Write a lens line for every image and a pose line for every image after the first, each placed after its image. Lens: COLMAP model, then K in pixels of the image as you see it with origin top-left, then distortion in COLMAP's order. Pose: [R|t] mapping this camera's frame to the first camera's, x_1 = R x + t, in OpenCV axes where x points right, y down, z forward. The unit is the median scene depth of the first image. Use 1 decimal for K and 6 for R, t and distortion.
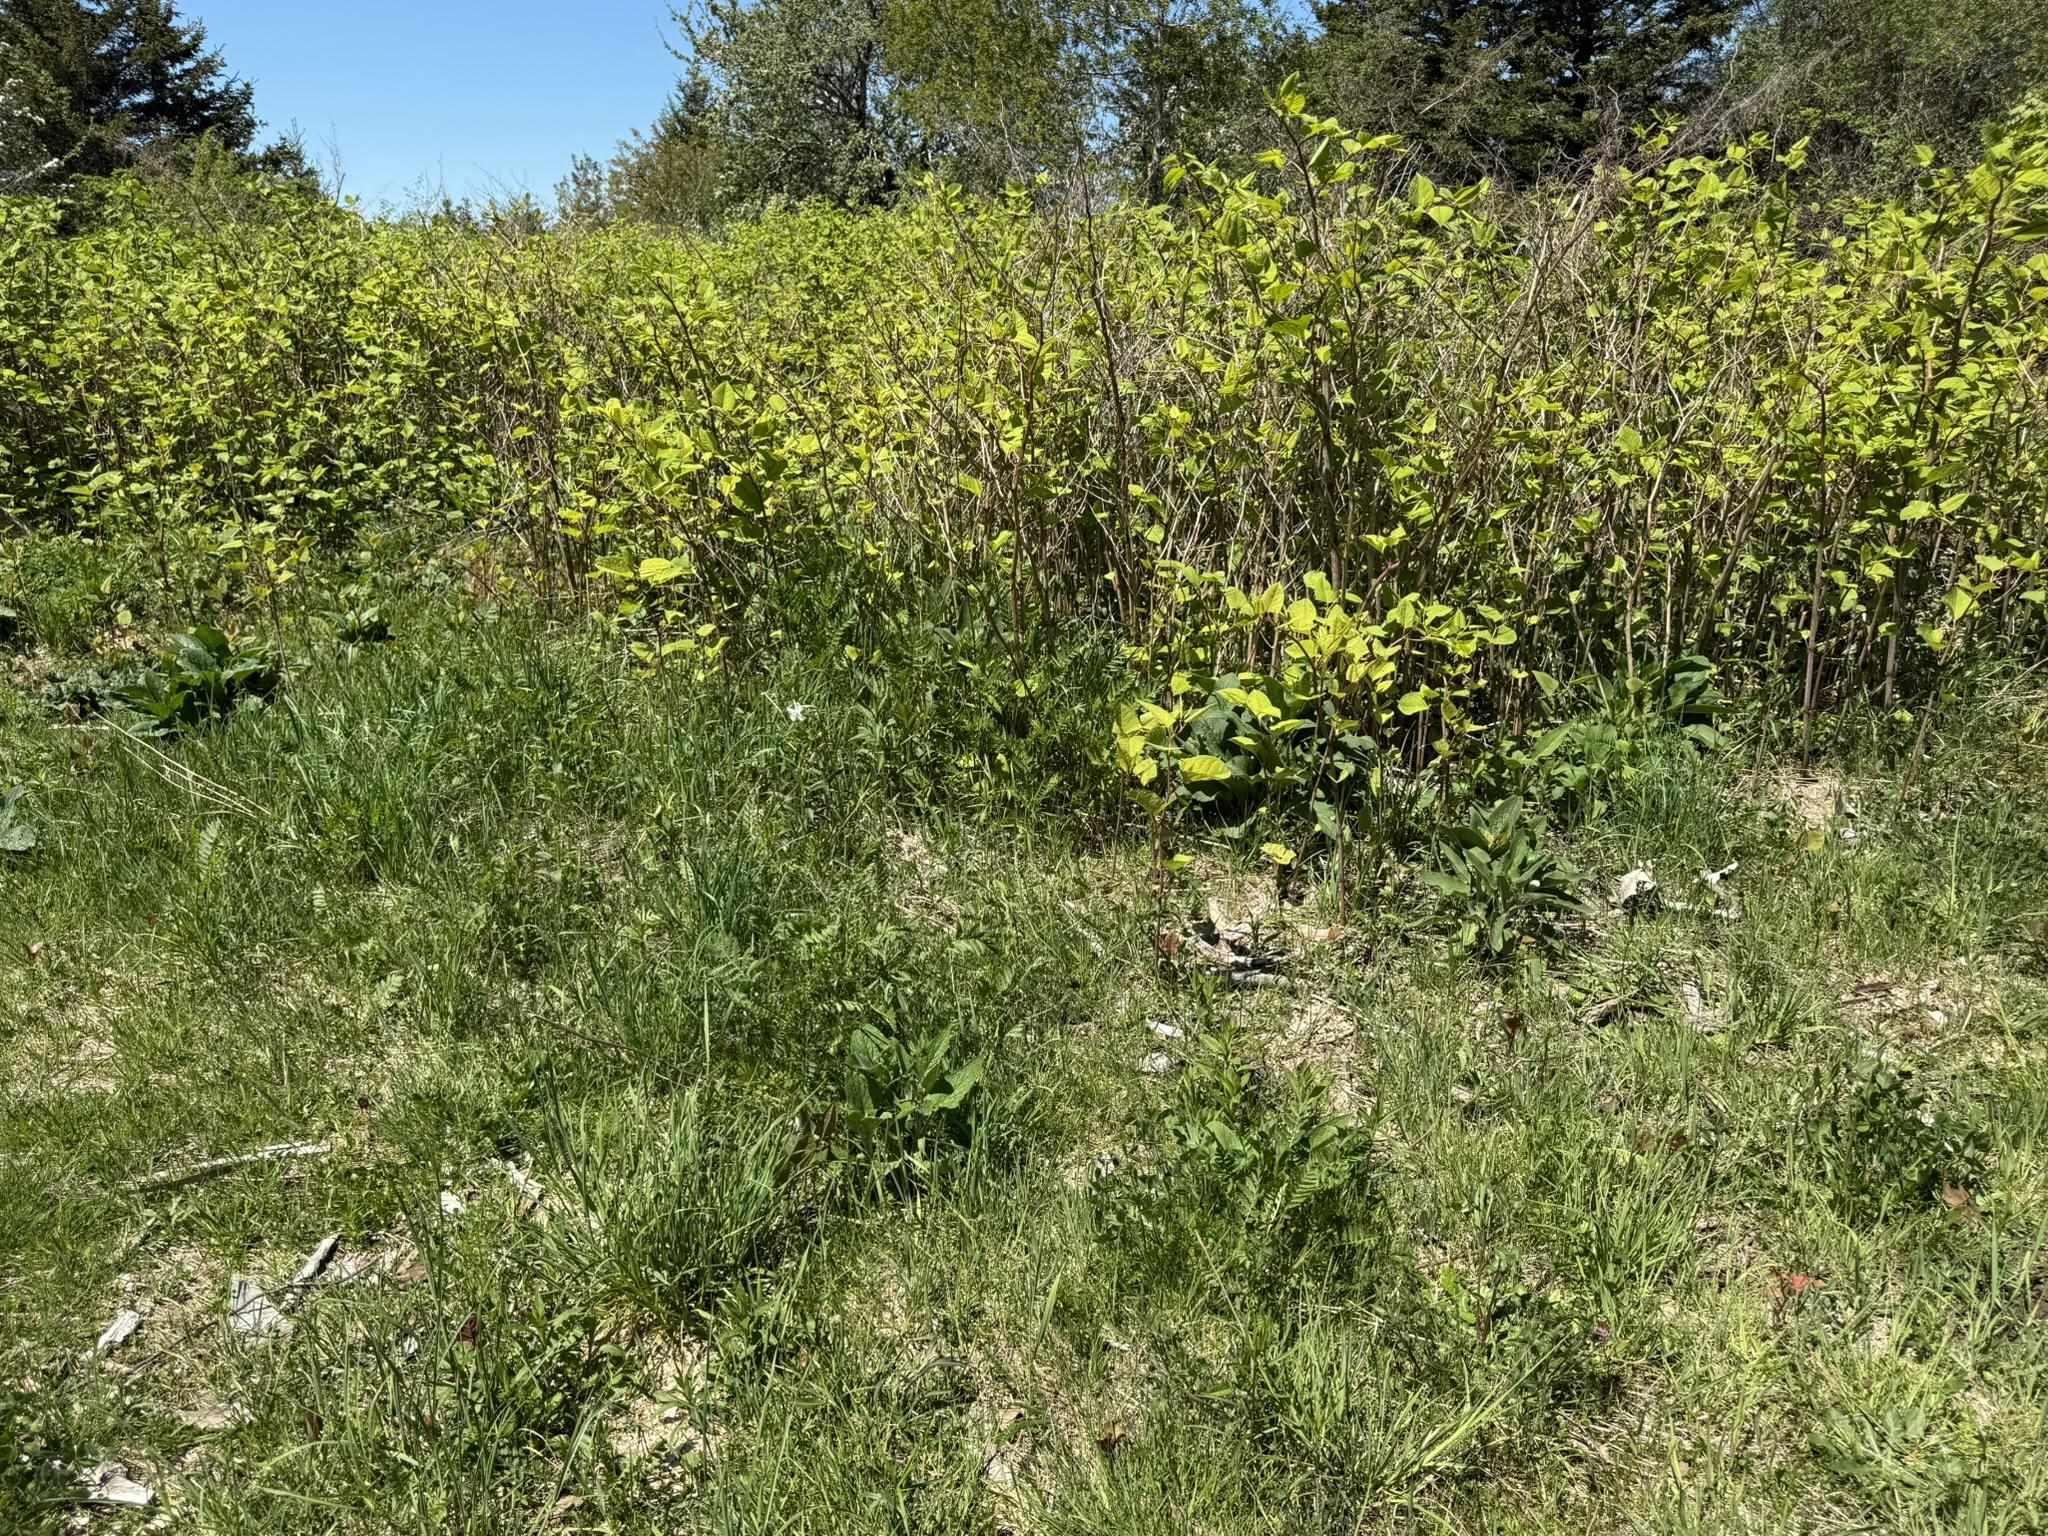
lens RADIAL K [[1492.2, 0, 1038.9], [0, 1492.2, 777.7], [0, 0, 1]] dist [0.069198, -0.108718]
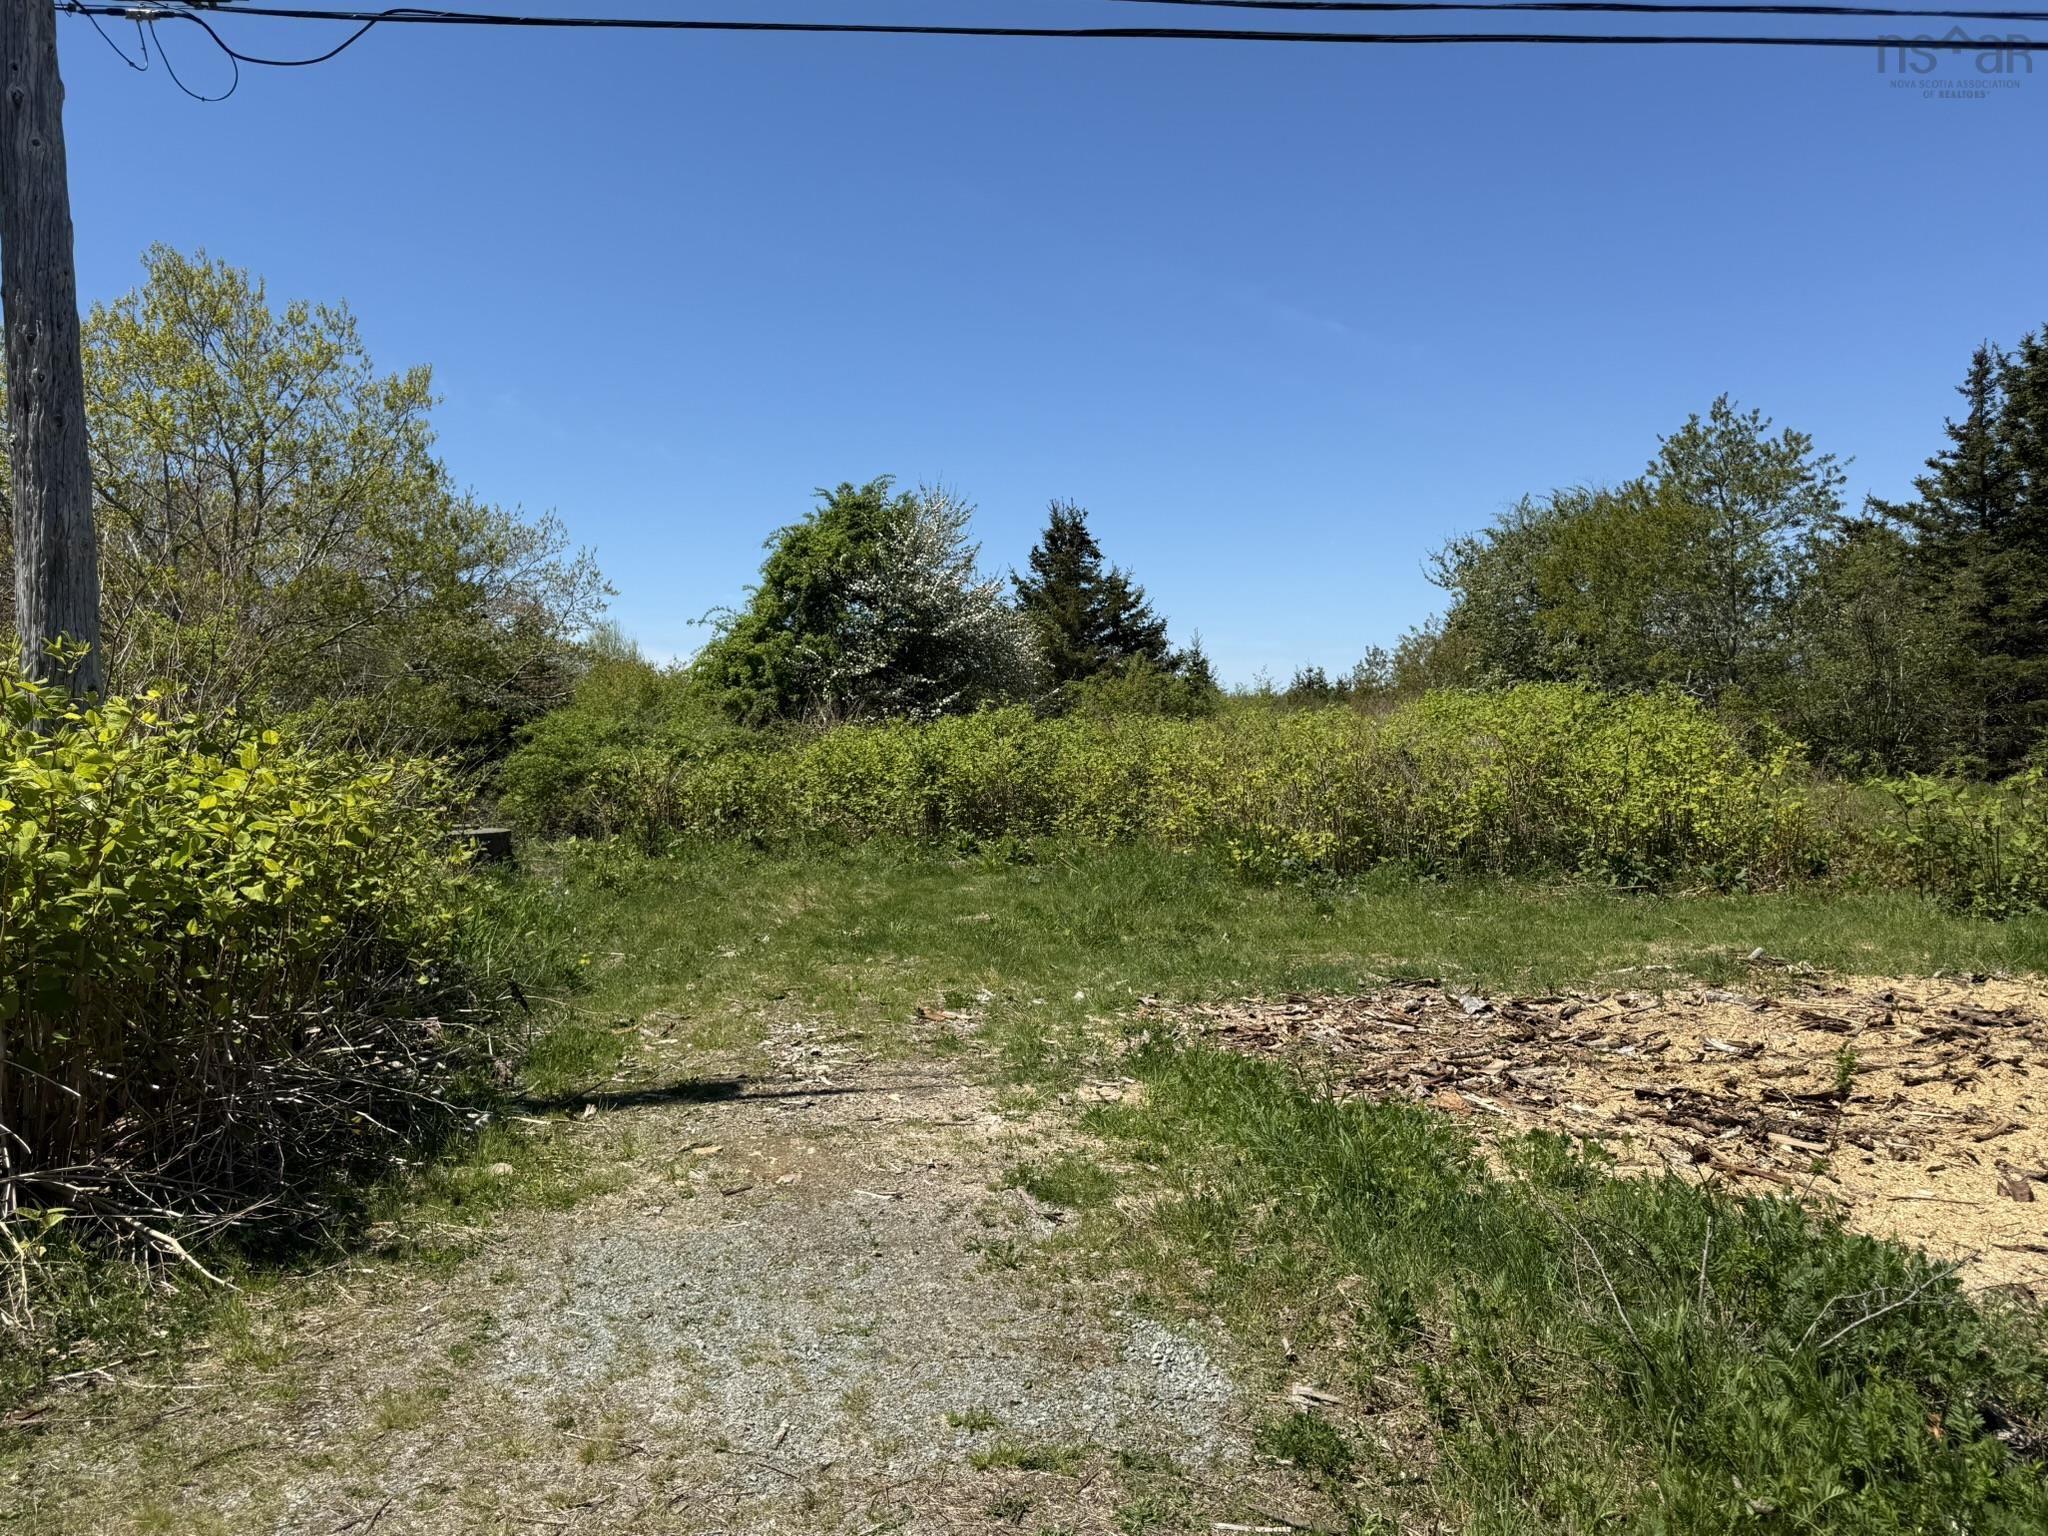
lens RADIAL K [[1487.6, 0, 1016.2], [0, 1487.6, 771.2], [0, 0, 1]] dist [0.100588, -0.151681]
pose [[0.839767, -0.014049, -0.542765, 0.671761], [-0.137311, 0.961673, -0.237340, 0.312597], [0.525297, 0.273838, 0.805652, -1.071944]]
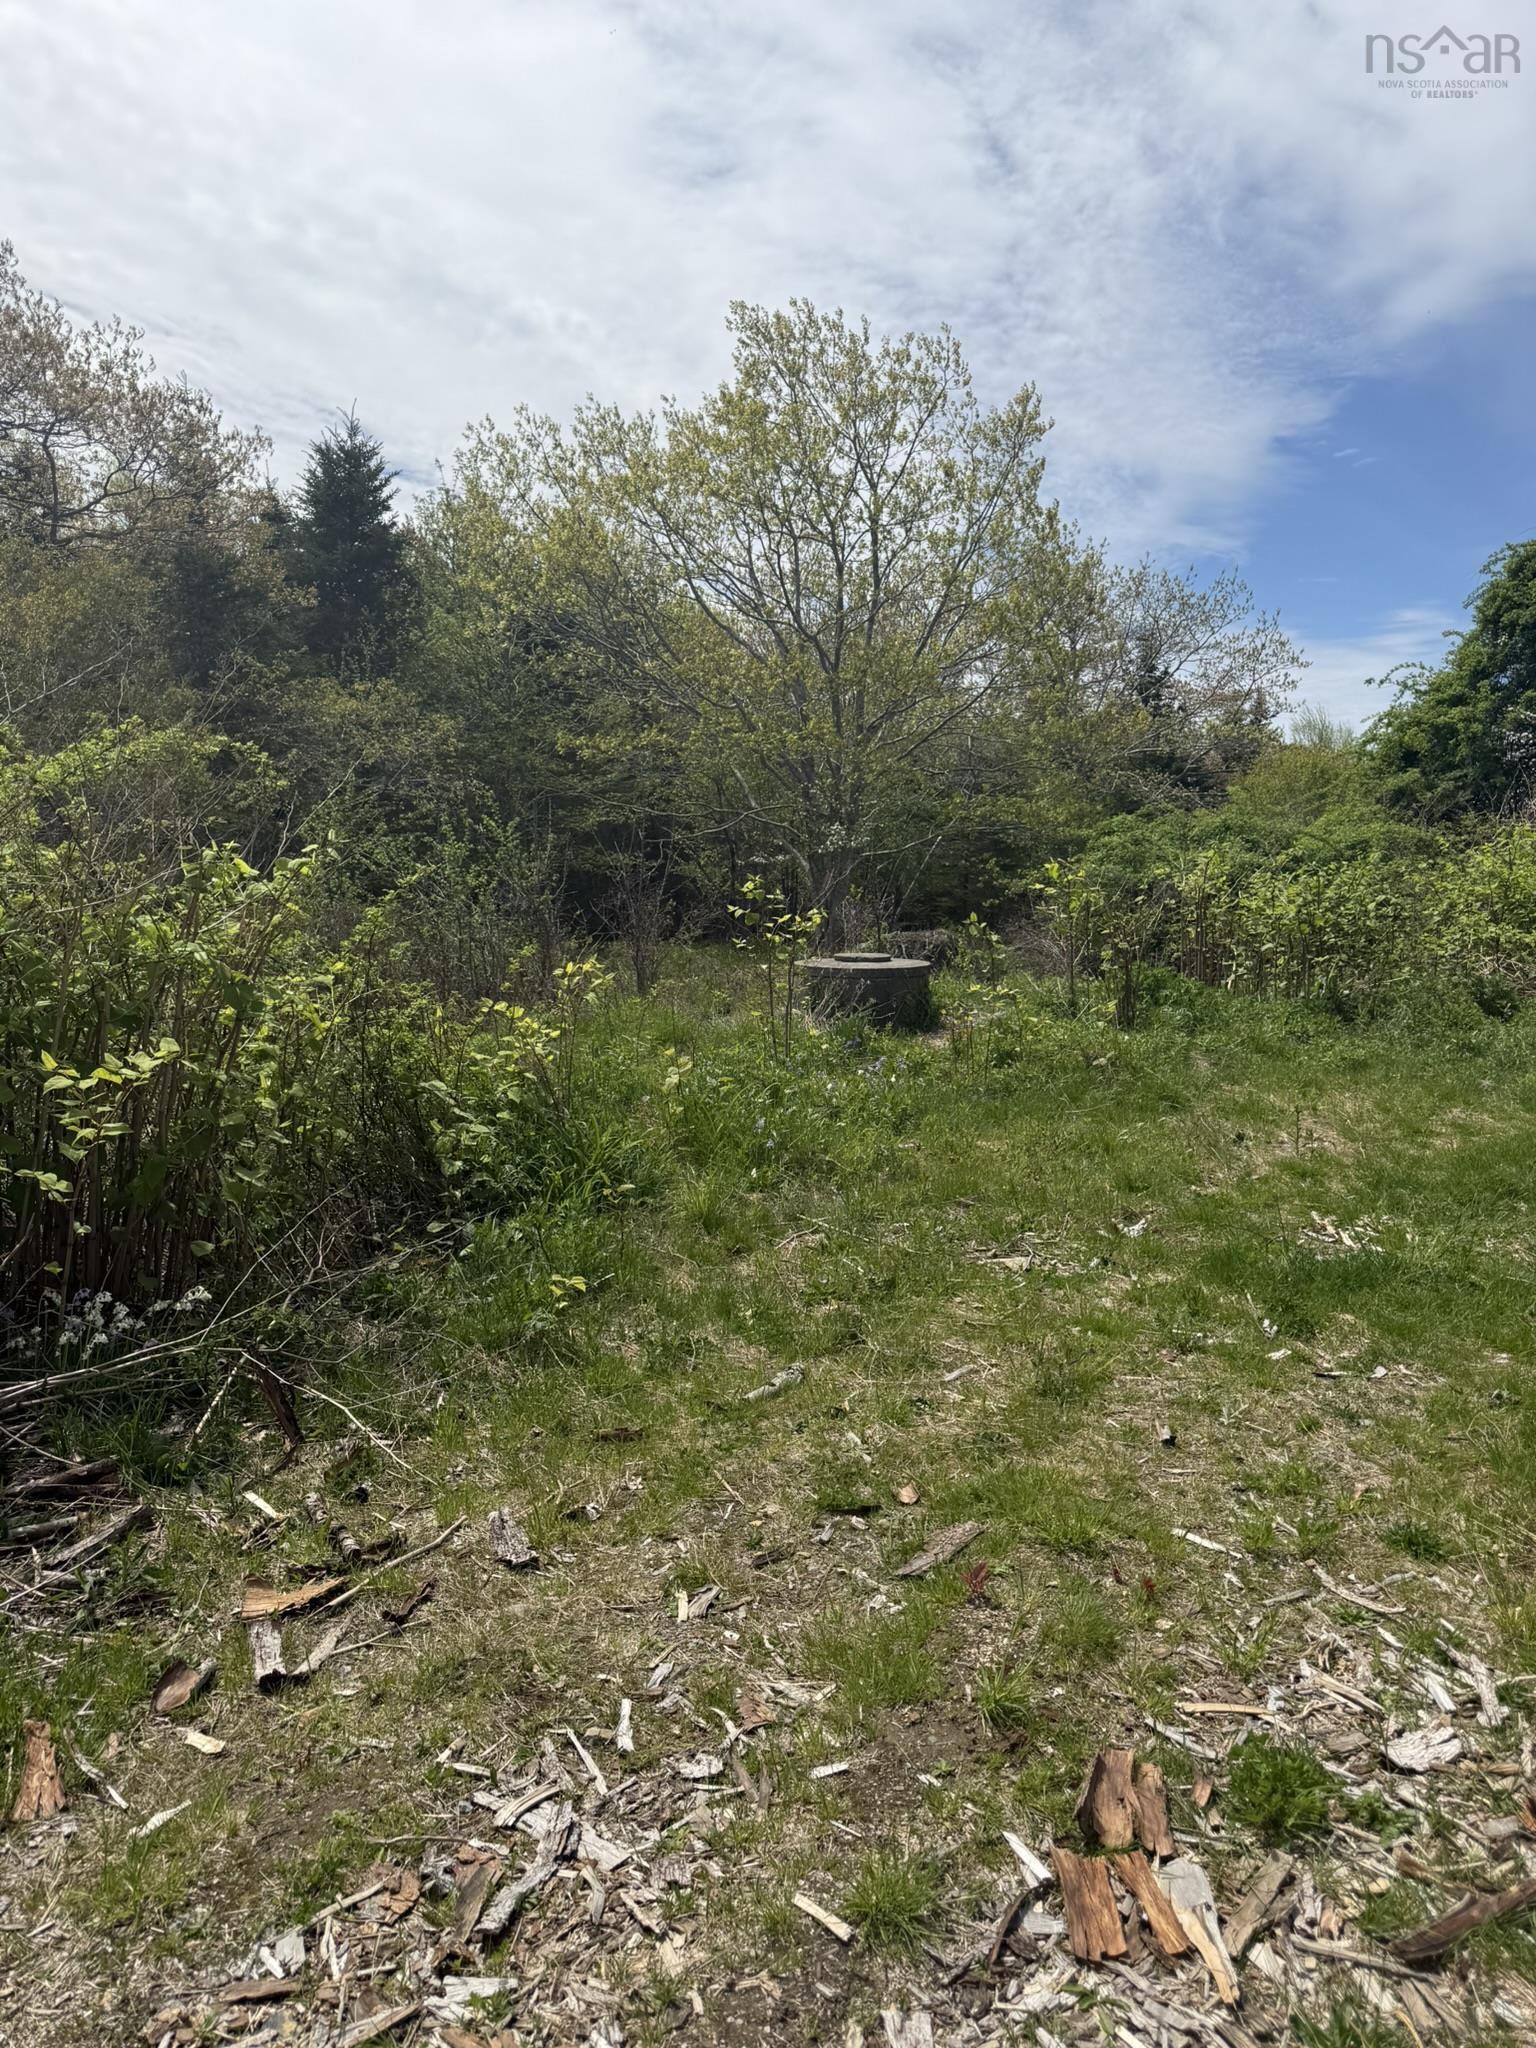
lens RADIAL K [[1417.5, 0, 770.3], [0, 1417.5, 1060.9], [0, 0, 1]] dist [0.081636, -0.147011]
pose [[0.325458, 0.118429, -0.938111, 0.284216], [-0.272356, 0.961819, 0.026934, 0.121051], [0.905483, 0.246735, 0.345287, -0.445739]]
